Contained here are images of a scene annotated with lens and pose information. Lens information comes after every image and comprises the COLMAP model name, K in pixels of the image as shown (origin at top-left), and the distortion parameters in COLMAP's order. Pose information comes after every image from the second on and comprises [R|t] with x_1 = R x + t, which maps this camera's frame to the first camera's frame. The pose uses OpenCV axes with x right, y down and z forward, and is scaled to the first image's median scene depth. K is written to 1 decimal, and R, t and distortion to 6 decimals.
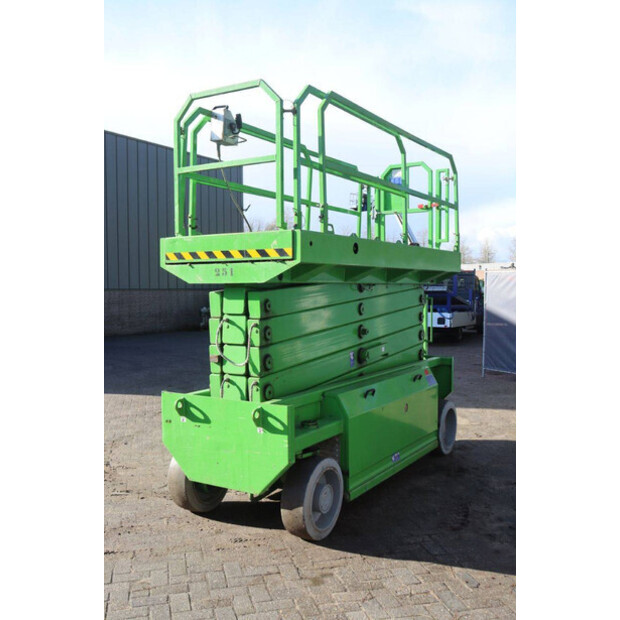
lens RADIAL K [[628.6, 0, 309.9], [0, 628.6, 306.8], [0, 0, 1]] dist [-0.009279, 0.000000]
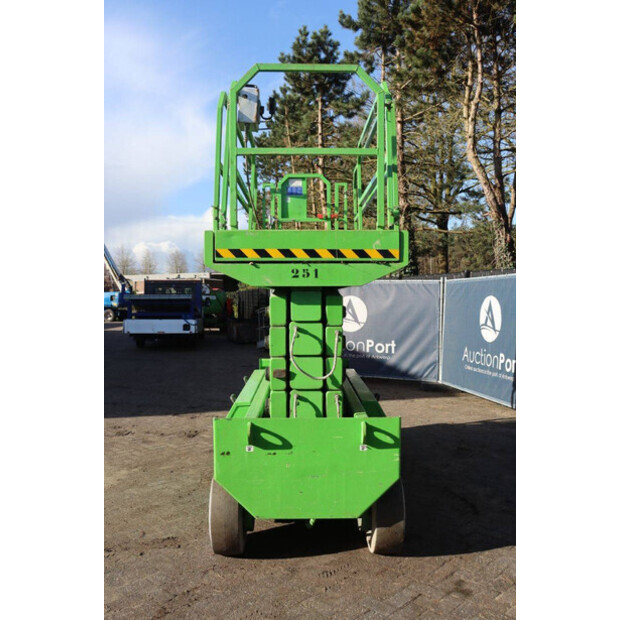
lens RADIAL K [[572.3, 0, 310.7], [0, 572.3, 311.9], [0, 0, 1]] dist [-0.037711, 0.000000]
pose [[0.841155, -0.011570, 0.540670, -0.556497], [0.013807, 0.999905, -0.000083, -0.001502], [-0.540618, 0.007535, 0.841235, 0.322350]]
